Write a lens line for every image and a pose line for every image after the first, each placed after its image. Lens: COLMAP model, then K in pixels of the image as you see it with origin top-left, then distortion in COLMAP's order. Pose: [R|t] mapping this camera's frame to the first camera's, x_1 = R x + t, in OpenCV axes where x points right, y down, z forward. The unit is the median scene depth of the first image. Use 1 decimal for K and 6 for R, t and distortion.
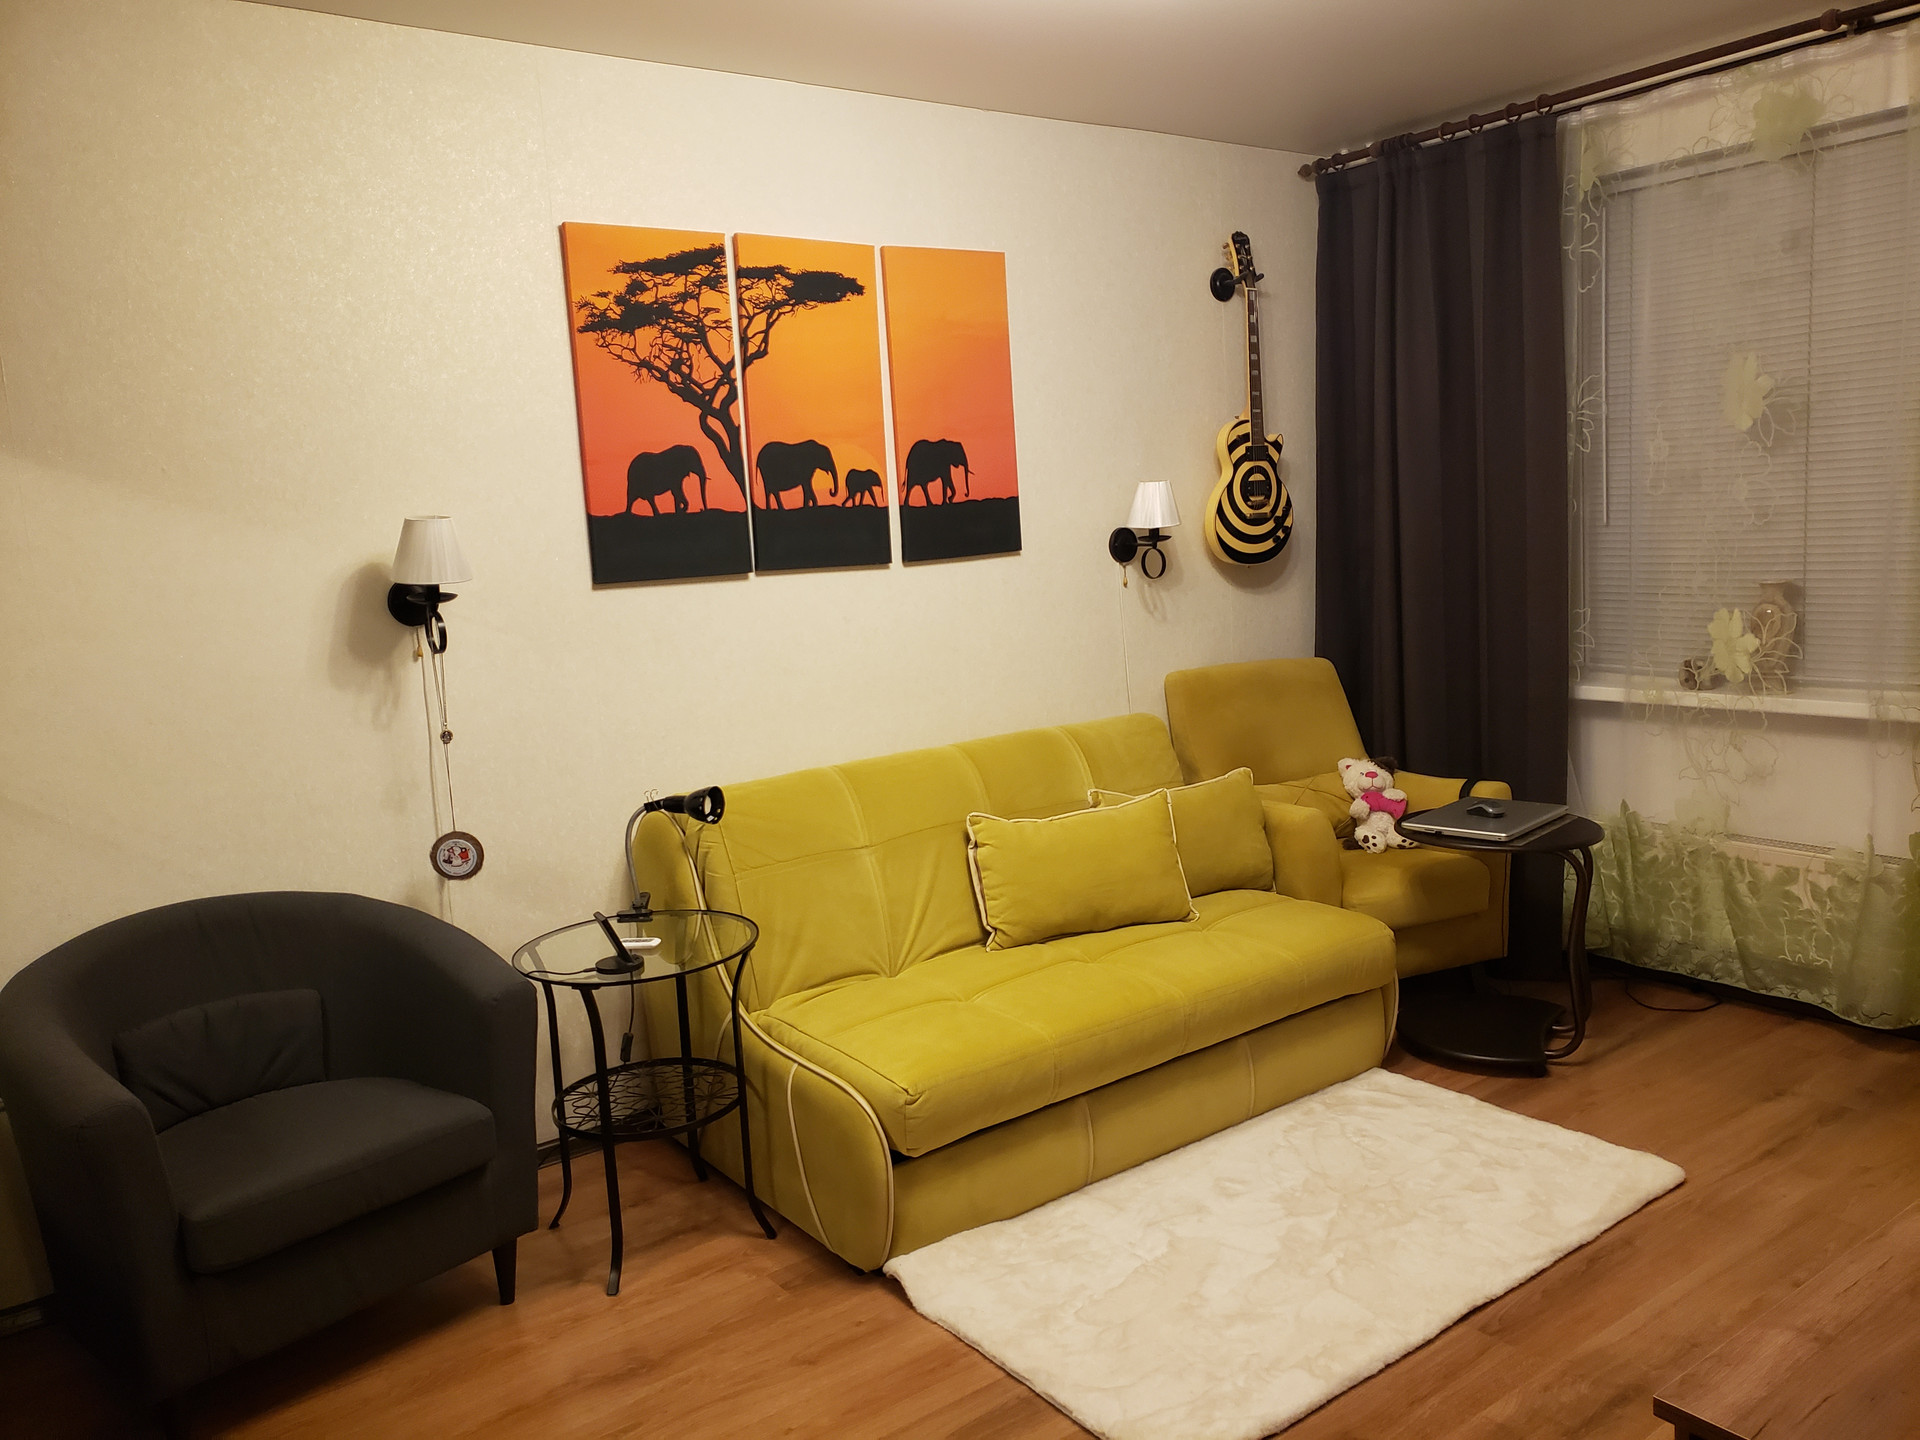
lens RADIAL K [[1459.6, 0, 955.7], [0, 1459.6, 725.1], [0, 0, 1]] dist [-0.006466, -0.015889]
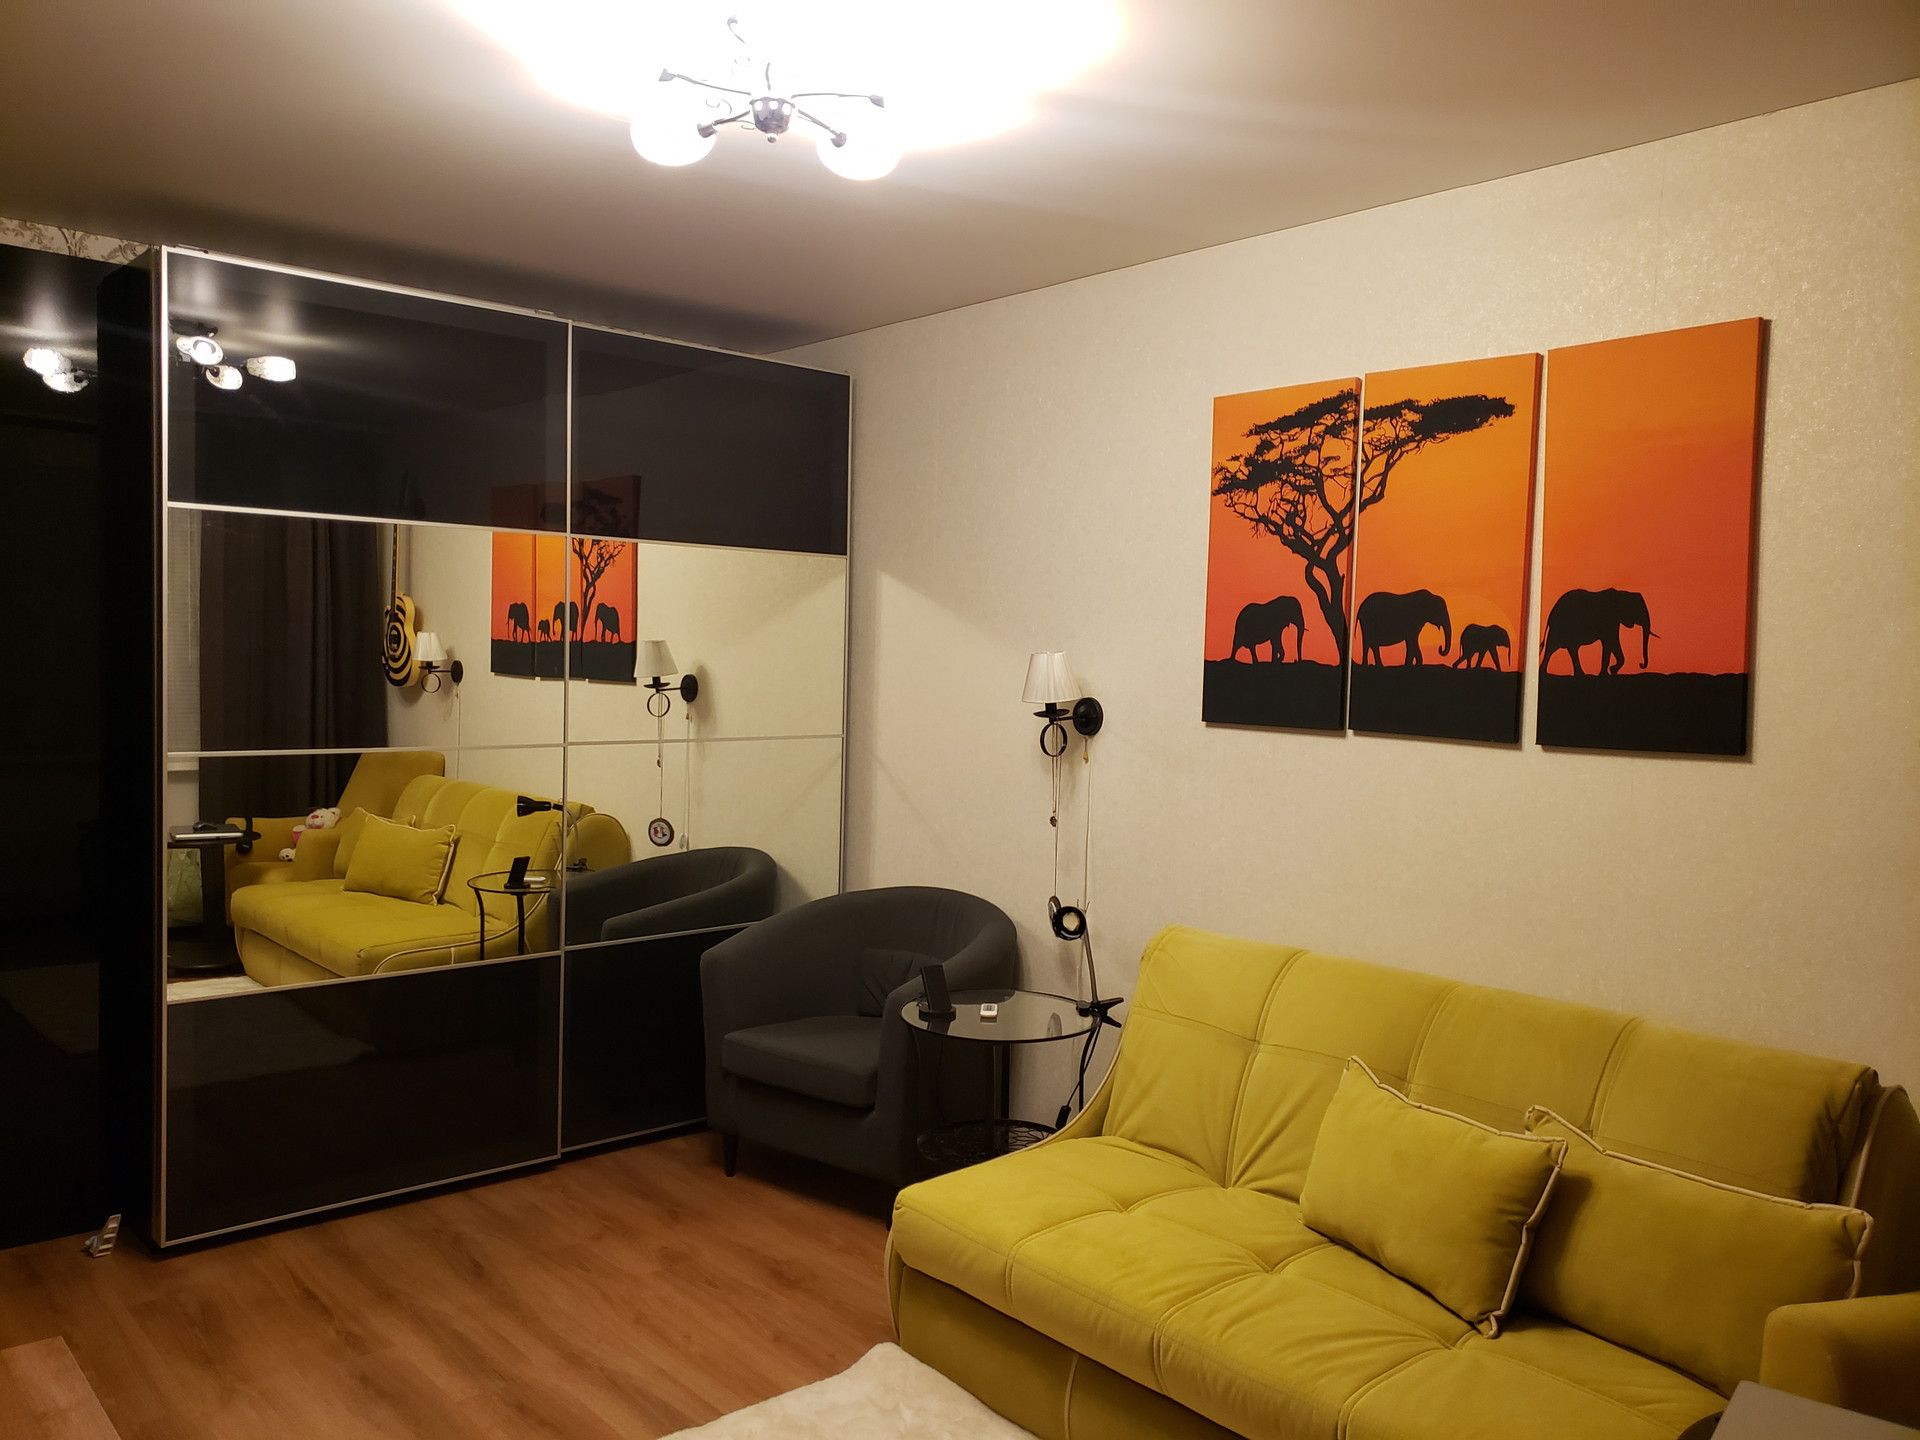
lens RADIAL K [[1459.6, 0, 954.8], [0, 1459.6, 714.5], [0, 0, 1]] dist [-0.006466, -0.015889]
pose [[0.065784, 0.089206, -0.993838, 0.782361], [-0.180267, 0.980670, 0.076092, -0.143369], [0.981416, 0.174150, 0.080593, 0.691624]]
